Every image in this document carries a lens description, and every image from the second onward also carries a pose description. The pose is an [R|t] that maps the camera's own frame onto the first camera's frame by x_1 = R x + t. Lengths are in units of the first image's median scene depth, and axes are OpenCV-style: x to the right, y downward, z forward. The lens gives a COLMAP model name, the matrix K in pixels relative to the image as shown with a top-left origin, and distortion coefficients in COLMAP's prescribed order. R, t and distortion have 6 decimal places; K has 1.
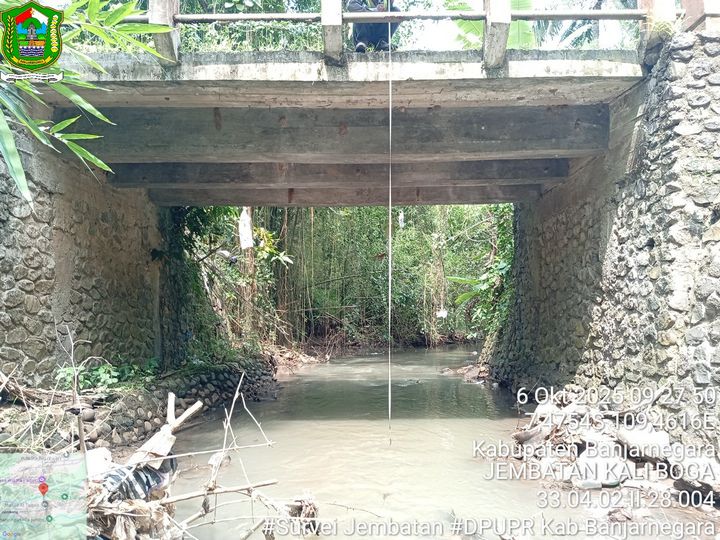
lens RADIAL K [[550.3, 0, 363.4], [0, 550.3, 272.6], [0, 0, 1]] dist [0.076840, -0.170354]
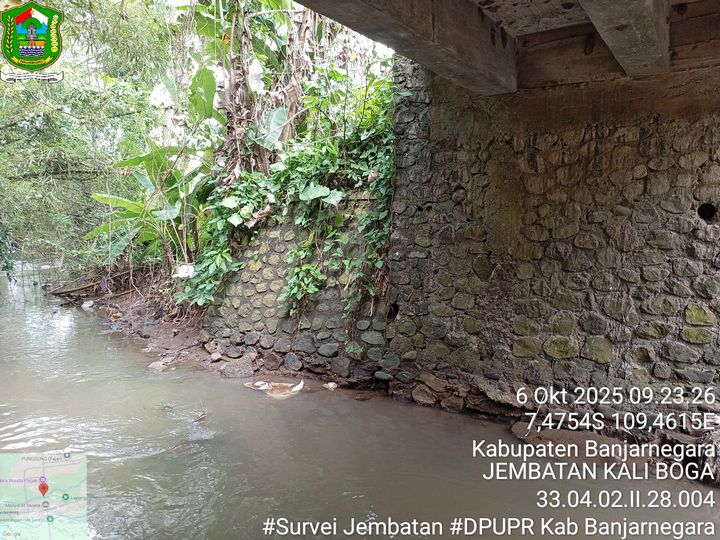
lens RADIAL K [[550.3, 0, 347.8], [0, 550.3, 273.6], [0, 0, 1]] dist [0.076840, -0.170354]
pose [[0.553191, -0.073085, 0.829842, -0.441020], [-0.063455, 0.989553, 0.129451, -0.006037], [-0.830634, -0.124269, 0.542774, 1.160735]]
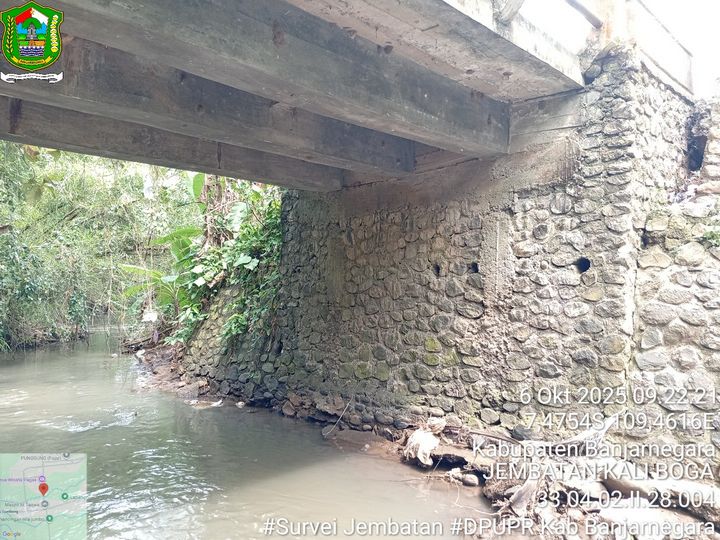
lens RADIAL K [[550.3, 0, 361.2], [0, 550.3, 269.2], [0, 0, 1]] dist [0.076840, -0.170354]
pose [[0.707259, 0.039836, 0.705831, -0.387107], [-0.057916, 0.998320, 0.001690, -0.018116], [-0.704578, -0.042074, 0.708378, 0.522856]]
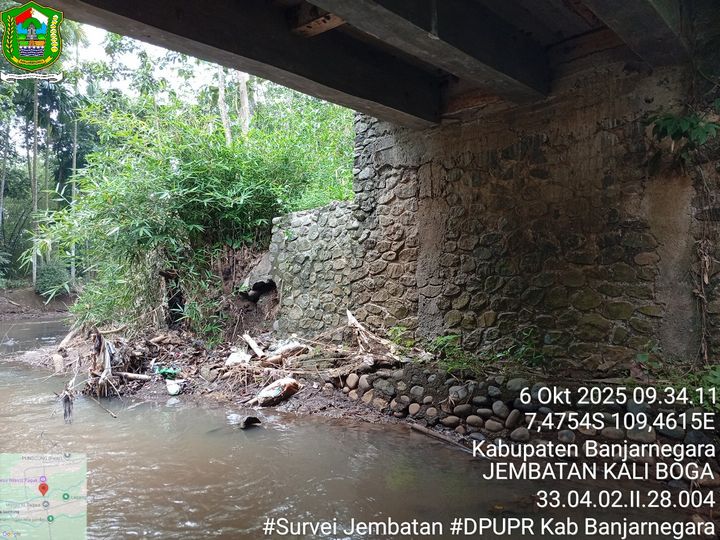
lens RADIAL K [[550.3, 0, 331.3], [0, 550.3, 265.2], [0, 0, 1]] dist [0.076840, -0.170354]
pose [[-0.685801, 0.010837, -0.727708, 0.348209], [0.089115, 0.993615, -0.069186, 0.108072], [0.722312, -0.112298, -0.682389, 1.601446]]
